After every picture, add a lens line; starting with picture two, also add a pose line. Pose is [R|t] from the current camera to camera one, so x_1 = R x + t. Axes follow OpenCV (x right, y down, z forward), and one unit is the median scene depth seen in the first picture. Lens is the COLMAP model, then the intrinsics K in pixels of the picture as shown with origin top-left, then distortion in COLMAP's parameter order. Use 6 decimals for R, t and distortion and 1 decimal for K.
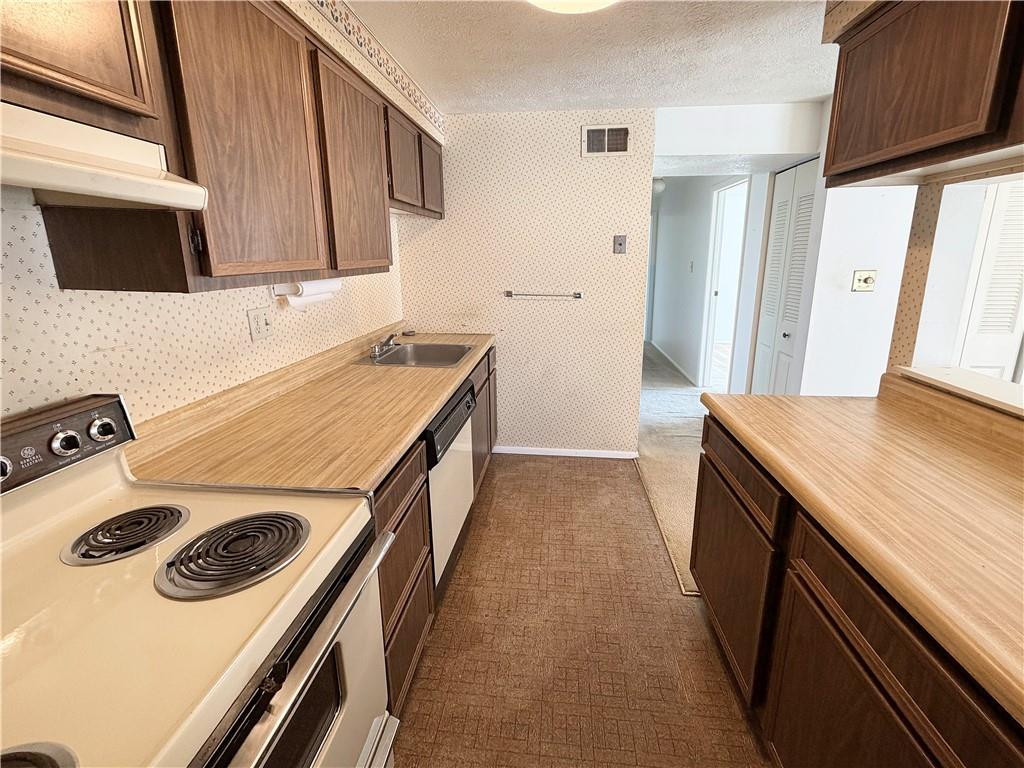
lens RADIAL K [[407.7, 0, 510.8], [0, 407.7, 338.4], [0, 0, 1]] dist [0.000228, -0.000092]
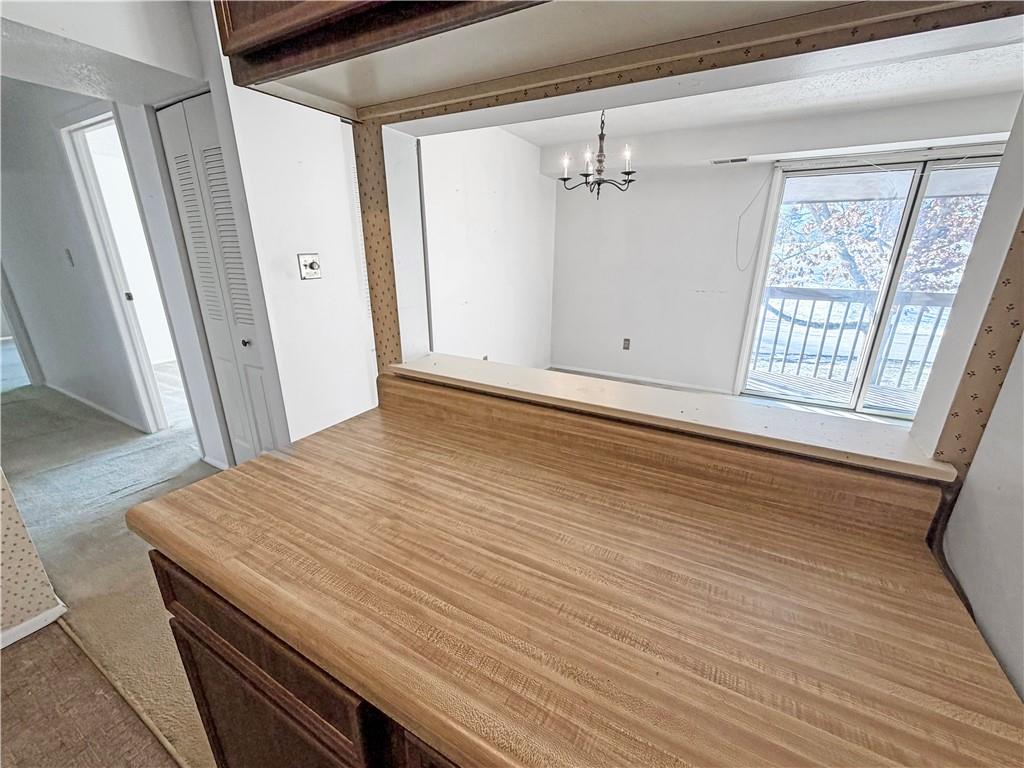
lens RADIAL K [[434.3, 0, 511.3], [0, 434.3, 400.2], [0, 0, 1]] dist [0.000195, -0.000192]
pose [[0.400494, -0.293589, 0.867992, 0.273880], [0.174045, 0.954408, 0.242513, -0.034423], [-0.899618, 0.053945, 0.433333, 0.414404]]
